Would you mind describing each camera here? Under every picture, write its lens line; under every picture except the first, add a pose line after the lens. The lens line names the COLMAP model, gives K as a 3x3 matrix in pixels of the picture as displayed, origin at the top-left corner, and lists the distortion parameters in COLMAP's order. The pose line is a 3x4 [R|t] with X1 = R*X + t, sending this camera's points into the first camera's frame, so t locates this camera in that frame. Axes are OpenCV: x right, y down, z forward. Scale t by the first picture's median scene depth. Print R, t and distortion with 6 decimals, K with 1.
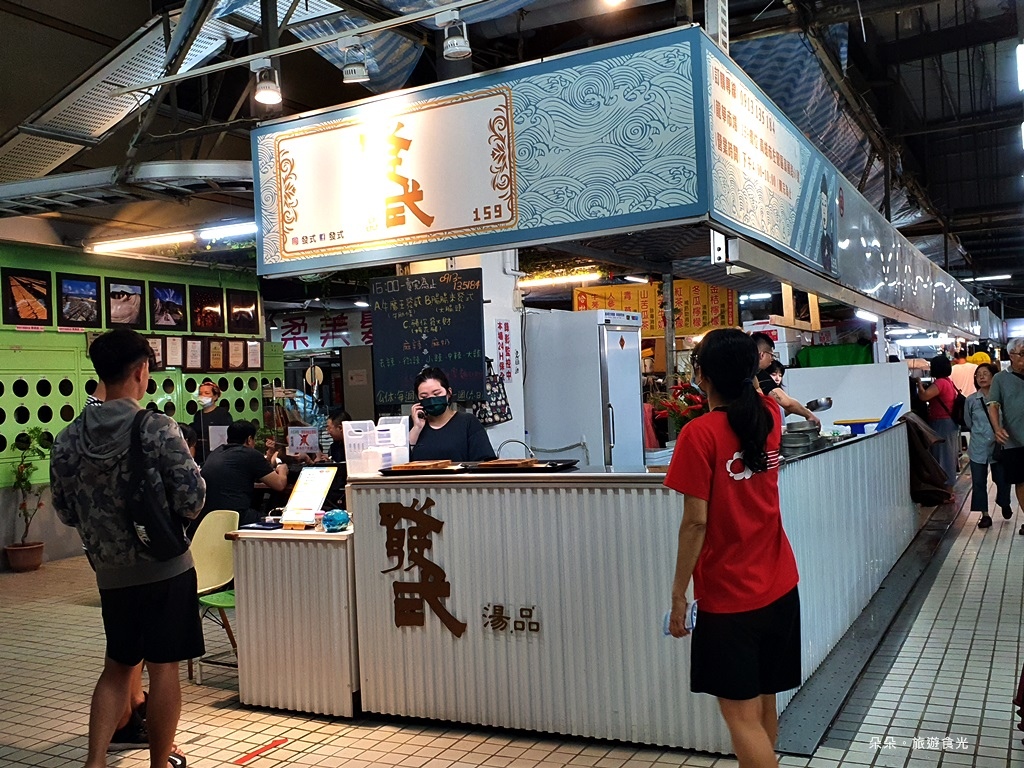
lens RADIAL K [[1019.5, 0, 513.6], [0, 1019.5, 389.9], [0, 0, 1]] dist [0.084041, 0.000000]
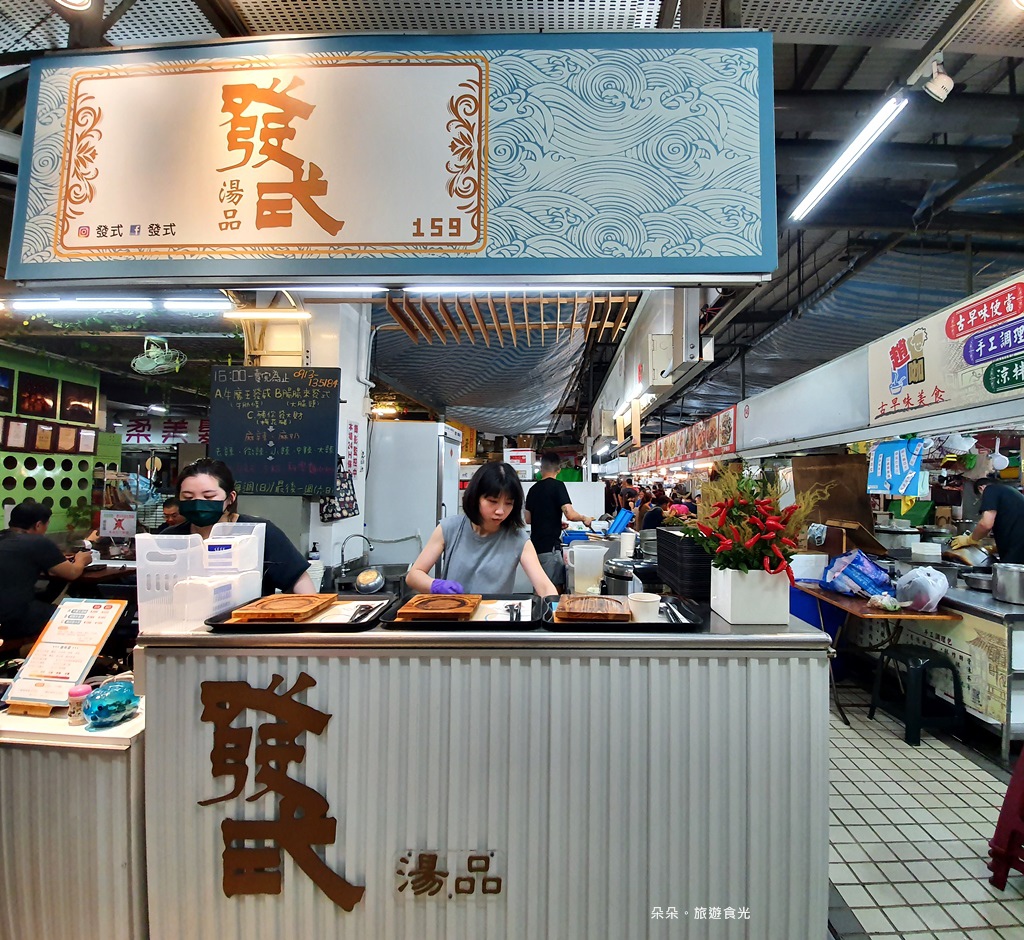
lens RADIAL K [[518.9, 0, 570.0], [0, 518.9, 466.3], [0, 0, 1]] dist [-0.006210, -0.013396]
pose [[0.885409, 0.073754, 0.458924, -0.087649], [-0.052695, 0.996893, -0.058546, -0.001829], [-0.461816, 0.027654, 0.886545, 0.631032]]
